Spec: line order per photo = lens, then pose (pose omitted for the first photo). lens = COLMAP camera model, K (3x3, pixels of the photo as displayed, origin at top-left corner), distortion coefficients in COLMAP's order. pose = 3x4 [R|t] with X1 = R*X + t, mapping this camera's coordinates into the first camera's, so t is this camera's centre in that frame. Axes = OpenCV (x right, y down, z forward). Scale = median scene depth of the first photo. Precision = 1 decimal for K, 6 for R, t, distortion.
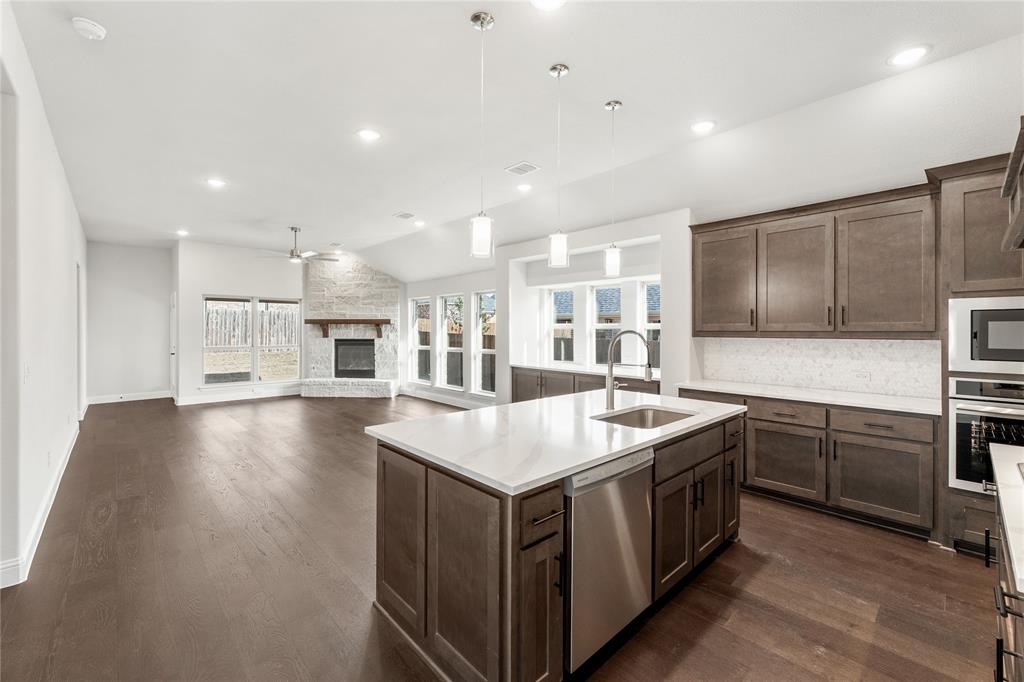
lens RADIAL K [[422.0, 0, 517.7], [0, 422.0, 333.3], [0, 0, 1]] dist [0.001166, 0.002029]
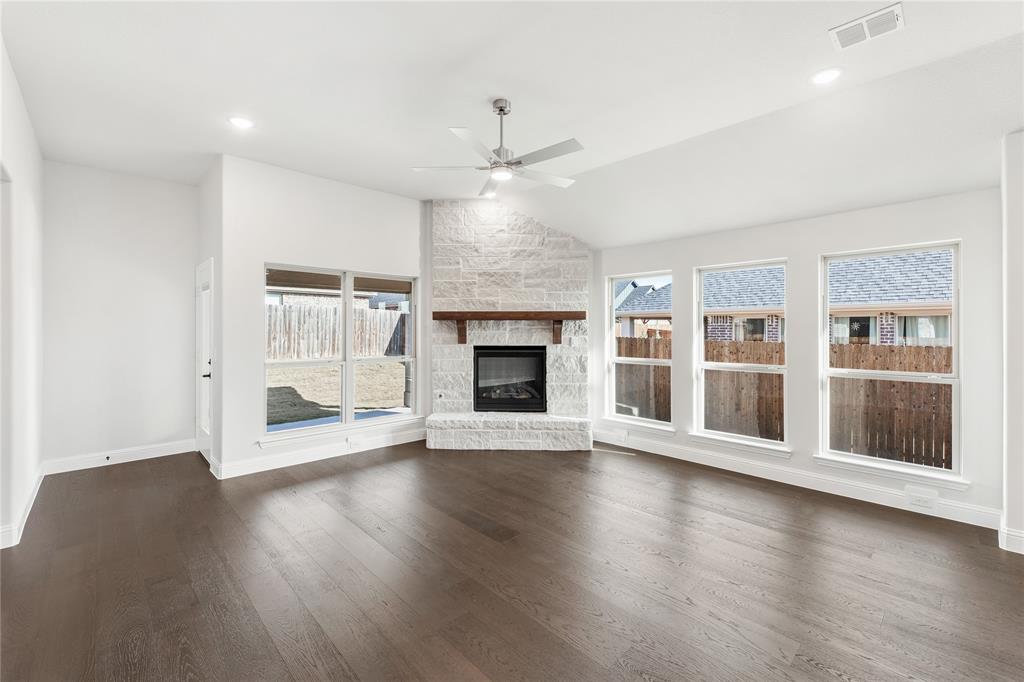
lens RADIAL K [[431.9, 0, 514.5], [0, 431.9, 328.8], [0, 0, 1]] dist [0.000909, -0.001552]
pose [[0.999959, 0.000176, 0.009052, -0.389029], [-0.000073, 0.999936, -0.011356, -0.003209], [-0.009053, 0.011355, 0.999895, 0.407248]]
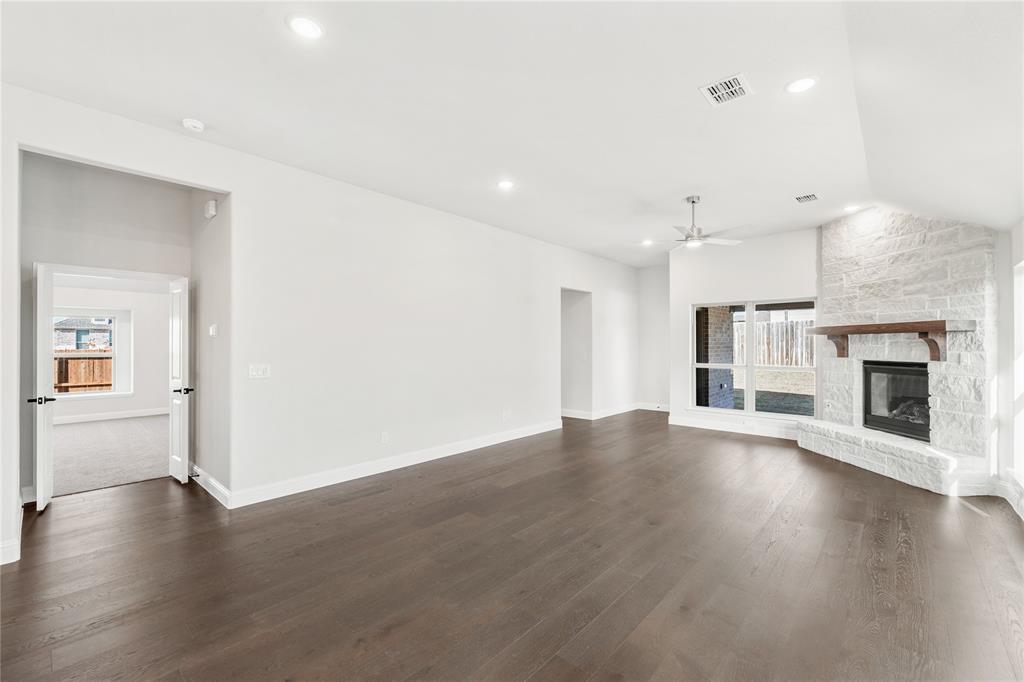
lens RADIAL K [[431.9, 0, 513.7], [0, 431.9, 339.2], [0, 0, 1]] dist [0.000909, -0.001552]
pose [[0.080595, -0.012898, -0.996663, 0.115372], [-0.008724, 0.999869, -0.013645, -0.002763], [0.996709, 0.009795, 0.080472, 0.487568]]
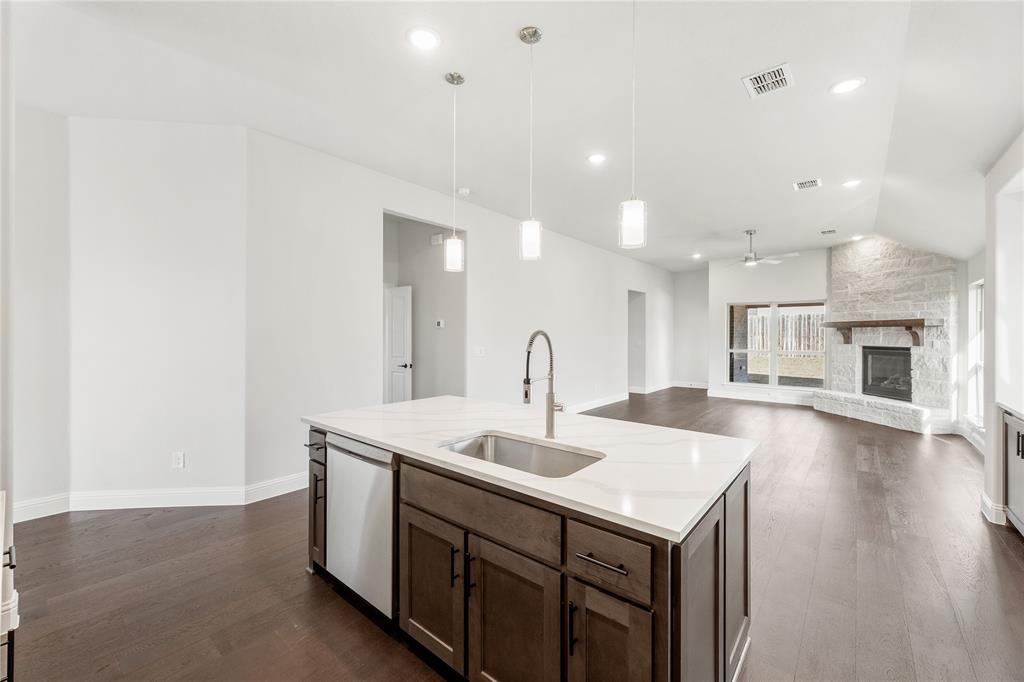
lens RADIAL K [[422.0, 0, 514.8], [0, 422.0, 332.6], [0, 0, 1]] dist [0.001166, 0.002029]
pose [[0.125758, -0.004518, -0.992051, 0.282043], [-0.011498, 0.999916, -0.006011, 0.000548], [0.991994, 0.012163, 0.125696, 0.250870]]
